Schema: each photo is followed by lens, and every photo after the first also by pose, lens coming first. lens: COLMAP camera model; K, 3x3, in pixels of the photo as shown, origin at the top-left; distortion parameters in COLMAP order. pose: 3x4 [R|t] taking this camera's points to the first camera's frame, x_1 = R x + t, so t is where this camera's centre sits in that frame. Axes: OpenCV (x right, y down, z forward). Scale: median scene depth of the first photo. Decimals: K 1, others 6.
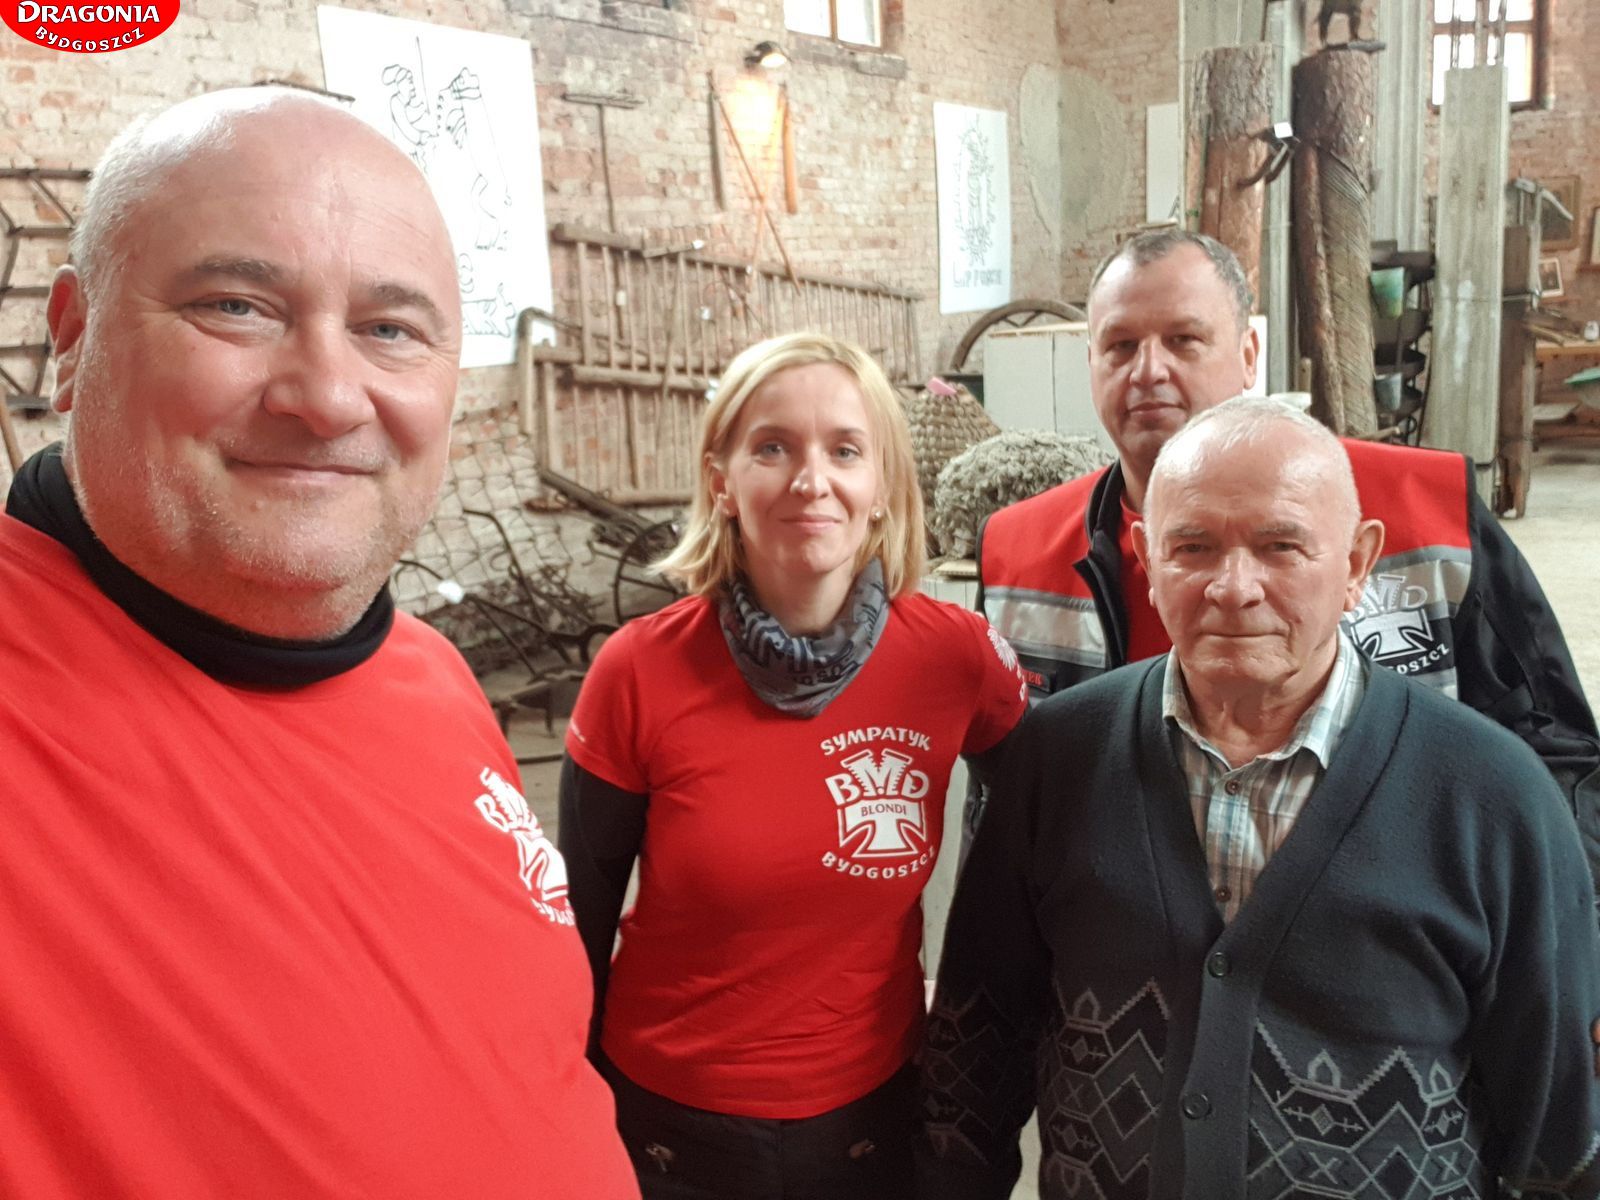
lens RADIAL K [[1496.3, 0, 800.0], [0, 1496.3, 600.0], [0, 0, 1]] dist [0.132915, 0.008717]
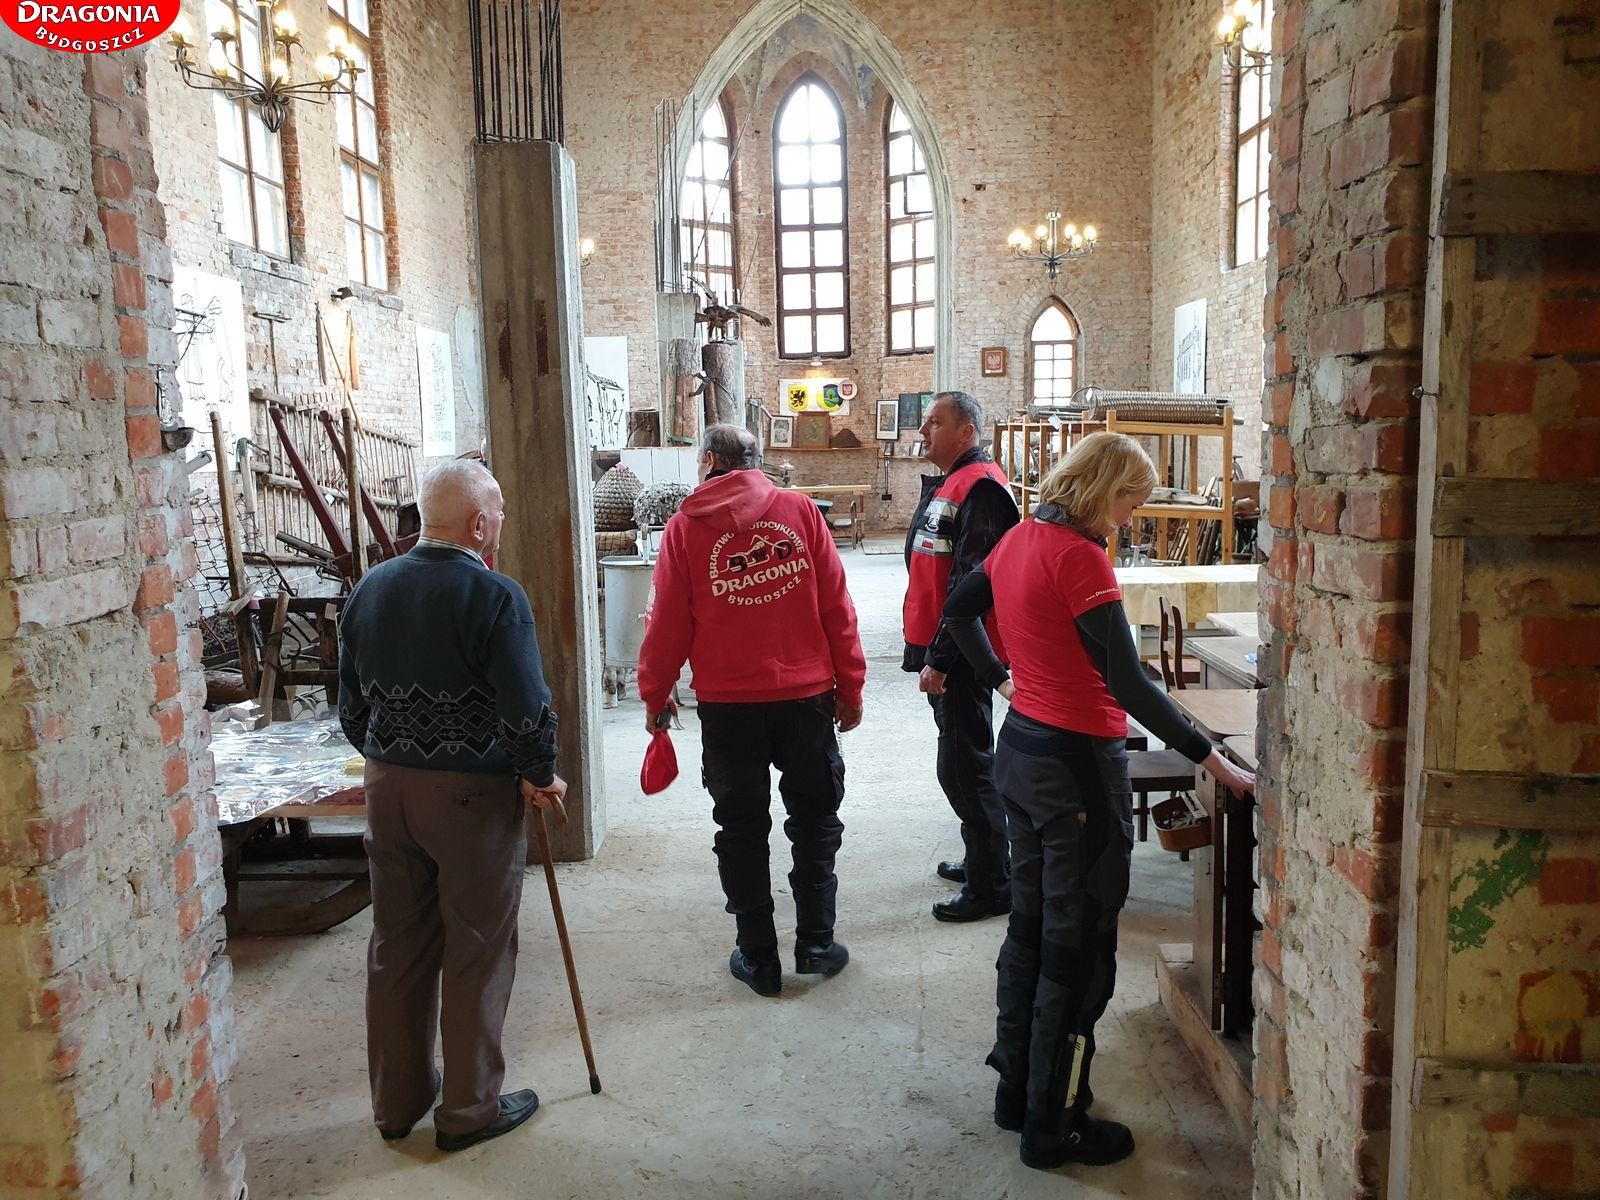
lens RADIAL K [[1195.8, 0, 800.0], [0, 1195.8, 600.0], [0, 0, 1]] dist [0.006790, -0.000159]
pose [[0.867830, -0.026447, 0.496157, -0.253674], [0.069531, 0.995221, -0.068567, 0.092125], [-0.491972, 0.094003, 0.865521, -0.330086]]
